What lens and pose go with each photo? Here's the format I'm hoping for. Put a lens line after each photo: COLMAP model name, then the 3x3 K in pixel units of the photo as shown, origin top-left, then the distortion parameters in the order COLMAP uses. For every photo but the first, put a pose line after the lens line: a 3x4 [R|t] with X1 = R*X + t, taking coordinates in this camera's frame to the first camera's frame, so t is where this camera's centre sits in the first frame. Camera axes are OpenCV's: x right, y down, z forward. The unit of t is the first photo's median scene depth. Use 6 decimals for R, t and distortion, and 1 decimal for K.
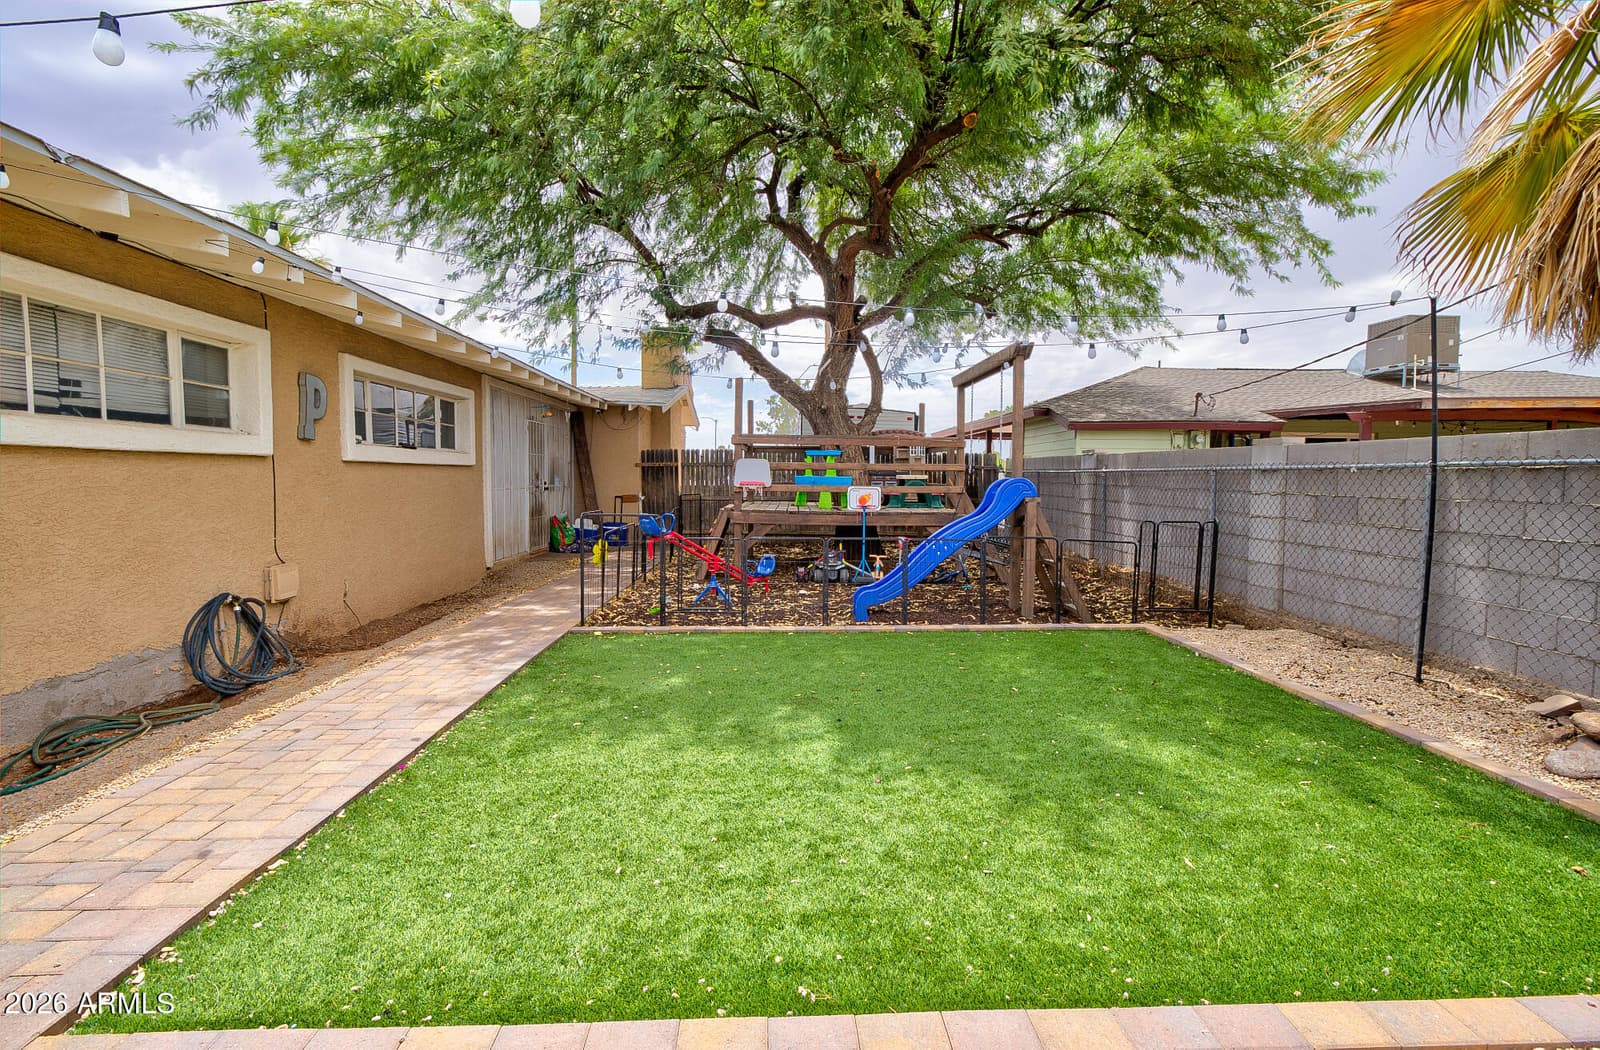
lens RADIAL K [[724.1, 0, 800.9], [0, 724.1, 521.1], [0, 0, 1]] dist [-0.005953, 0.005563]
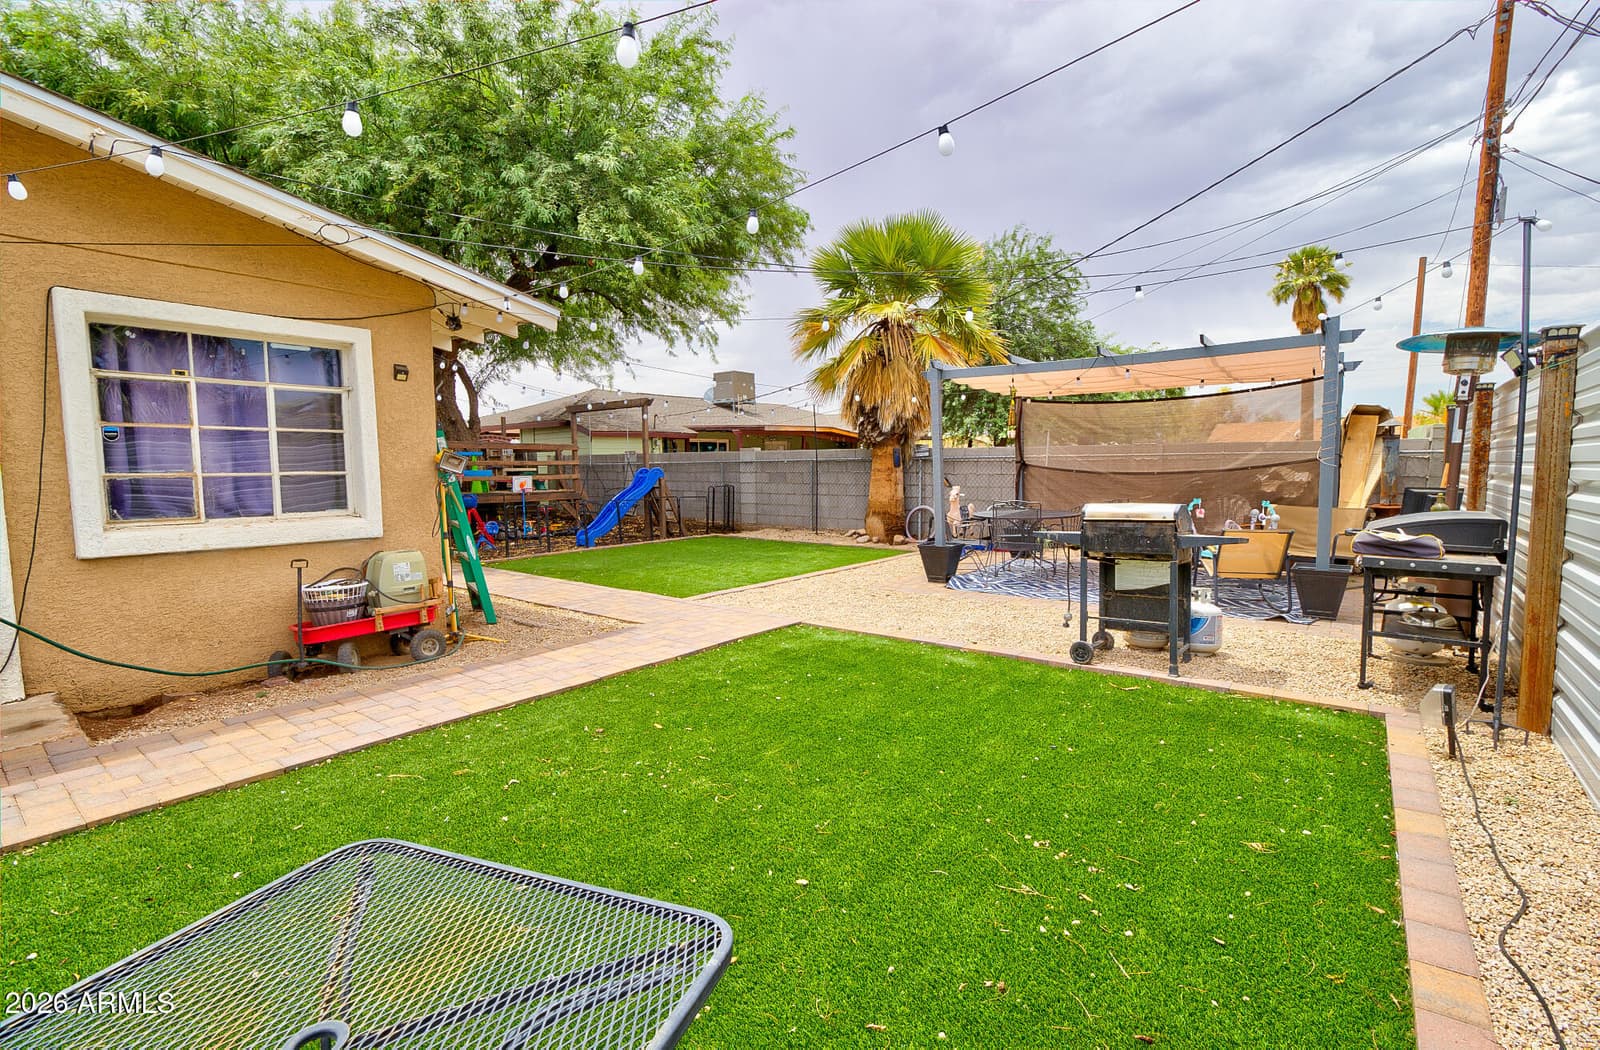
lens RADIAL K [[724.1, 0, 800.9], [0, 724.1, 521.1], [0, 0, 1]] dist [-0.005953, 0.005563]
pose [[0.650447, -0.072894, 0.756045, -0.688585], [0.065099, 0.997072, 0.040126, 0.023692], [-0.756757, 0.023117, 0.653288, -0.424871]]
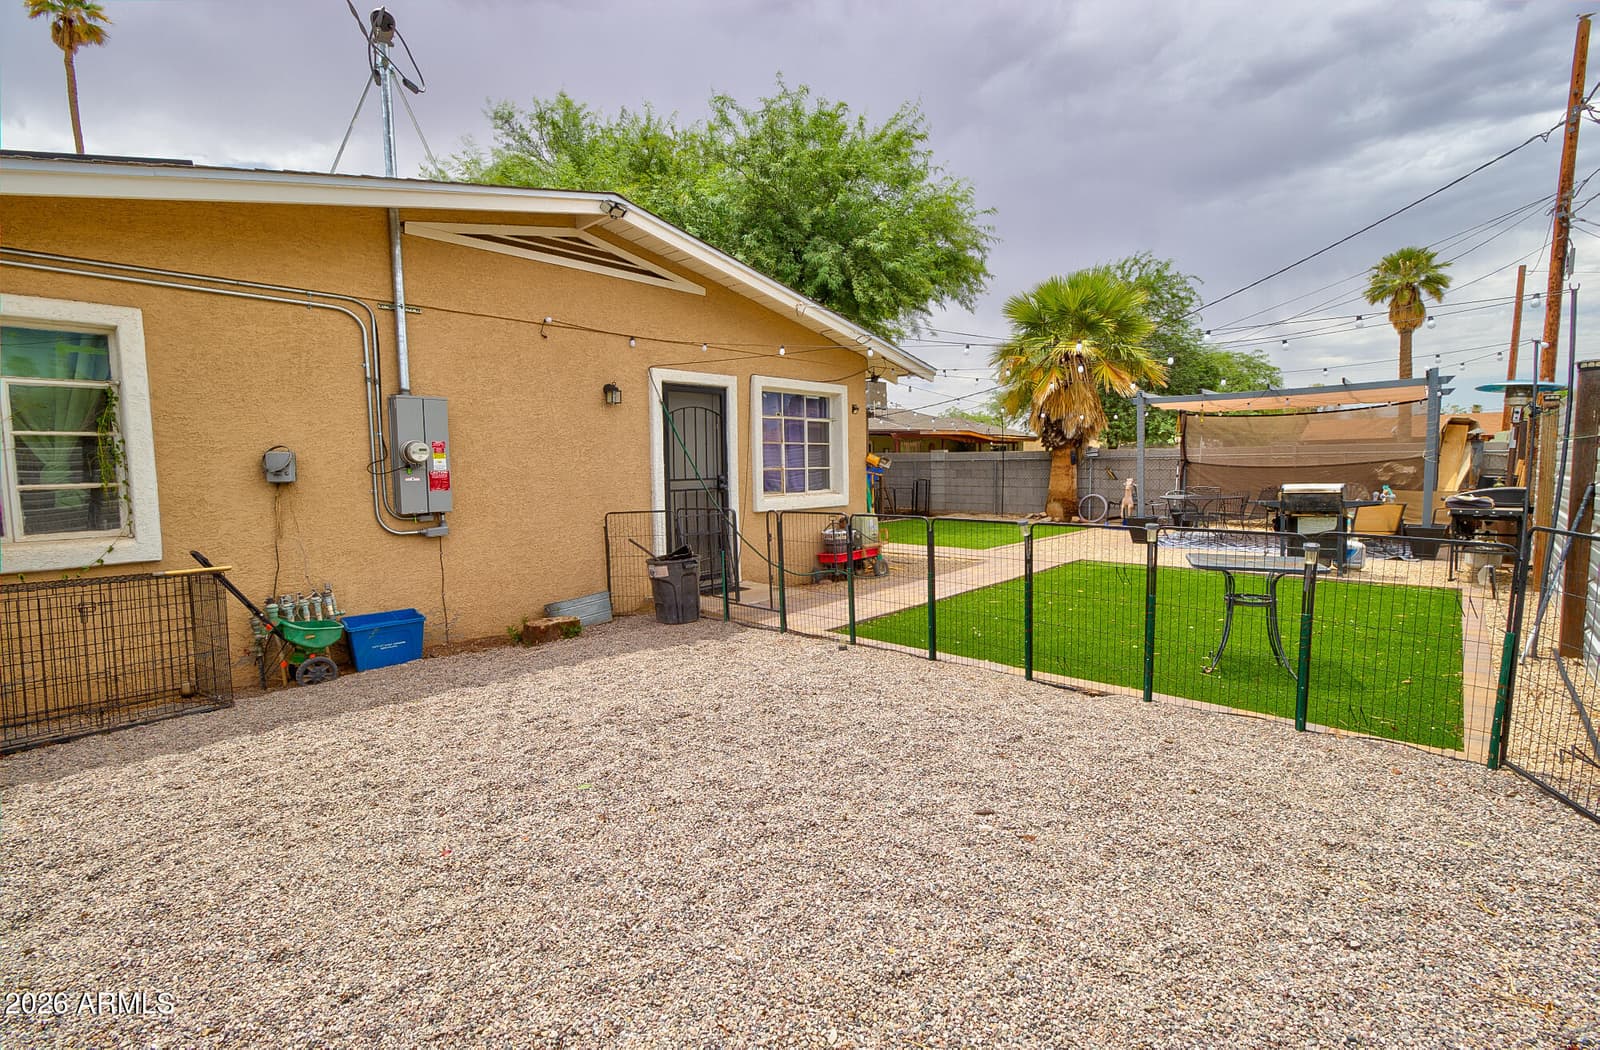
lens RADIAL K [[721.5, 0, 816.5], [0, 721.5, 518.5], [0, 0, 1]] dist [0.009304, 0.000061]
pose [[0.699776, -0.070395, 0.710886, -1.225489], [0.065645, 0.997259, 0.034134, 0.018645], [-0.711340, 0.022780, 0.702479, -0.462290]]
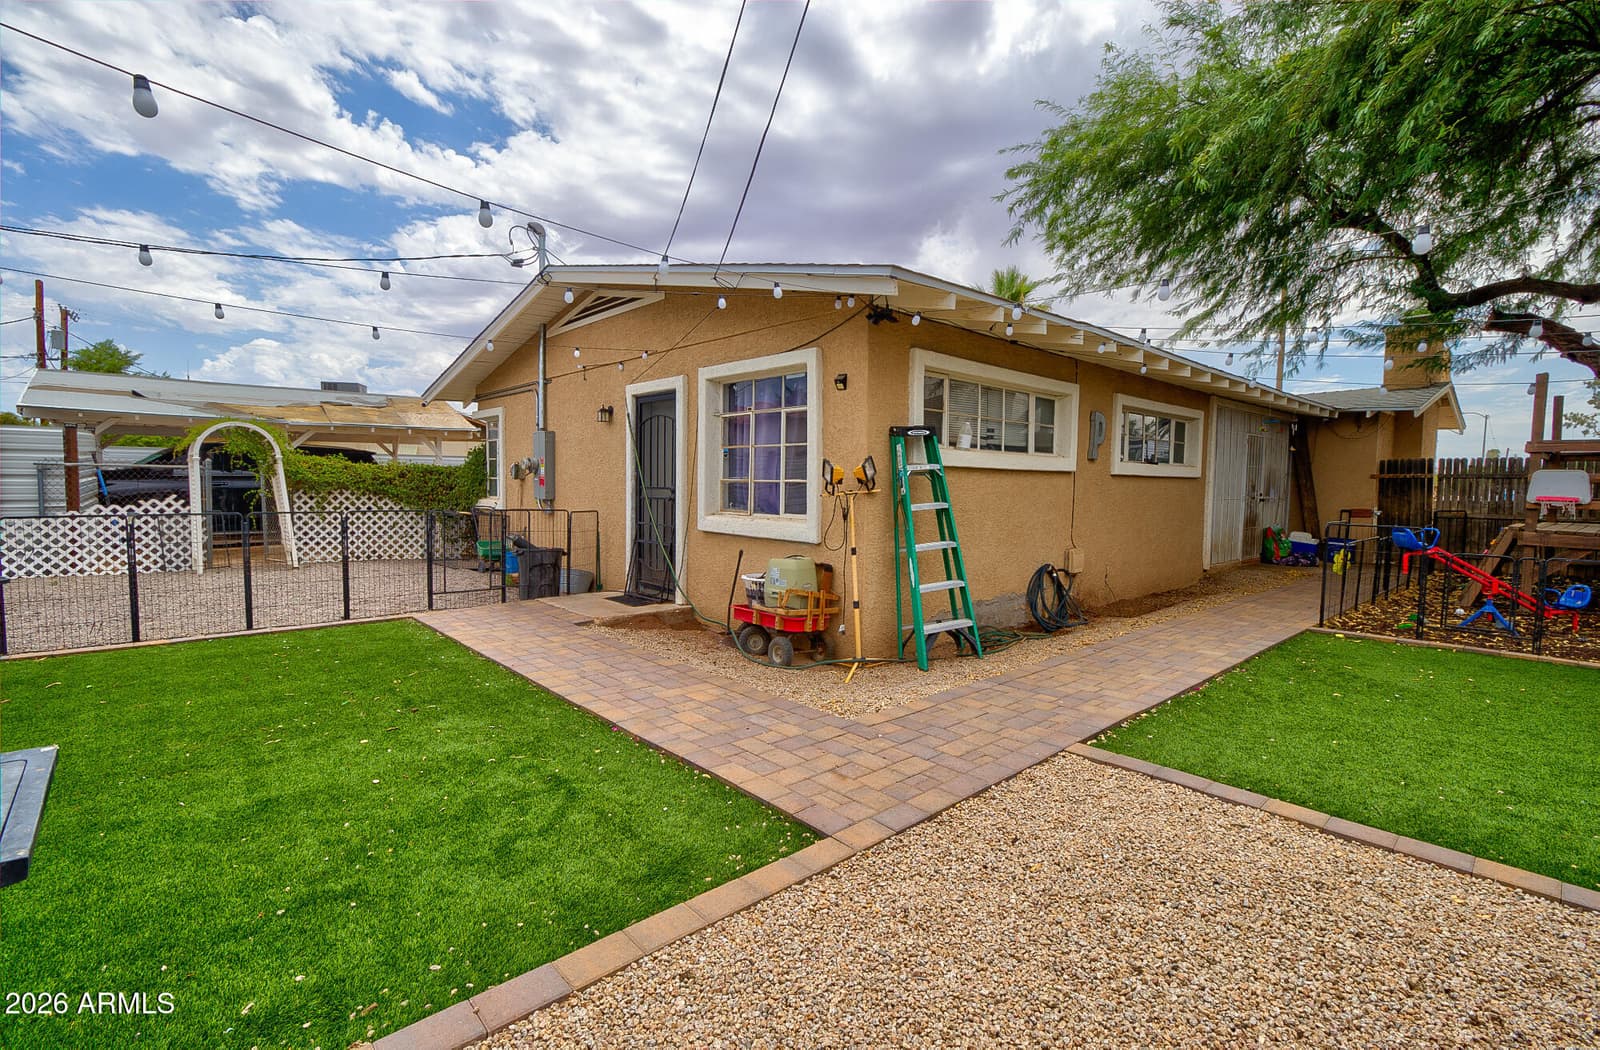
lens RADIAL K [[724.1, 0, 800.9], [0, 724.1, 521.1], [0, 0, 1]] dist [-0.005953, 0.005563]
pose [[0.645316, 0.045776, -0.762543, 0.007497], [-0.056947, 0.998308, 0.011738, 0.012250], [0.761790, 0.035850, 0.646831, -0.192545]]
